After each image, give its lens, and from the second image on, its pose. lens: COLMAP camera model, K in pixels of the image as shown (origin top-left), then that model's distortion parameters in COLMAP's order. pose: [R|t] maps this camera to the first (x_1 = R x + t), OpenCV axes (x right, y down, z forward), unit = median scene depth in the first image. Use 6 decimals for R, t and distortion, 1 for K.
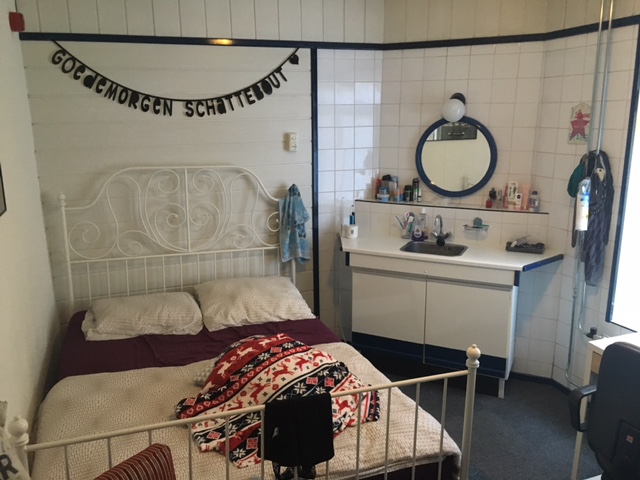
lens RADIAL K [[541.9, 0, 320.0], [0, 541.9, 240.0], [0, 0, 1]] dist [0.068791, -0.081978]
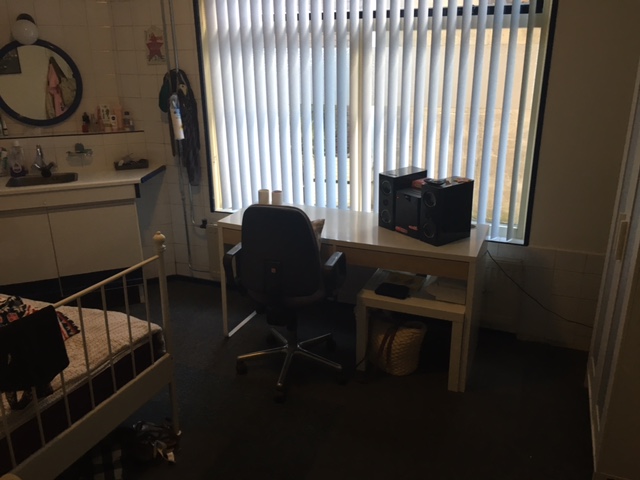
lens RADIAL K [[541.9, 0, 320.0], [0, 541.9, 240.0], [0, 0, 1]] dist [0.068791, -0.081978]
pose [[0.678638, -0.241462, 0.693648, -0.158708], [0.172545, 0.970397, 0.168988, 0.040029], [-0.713918, 0.005004, 0.700211, -0.028018]]
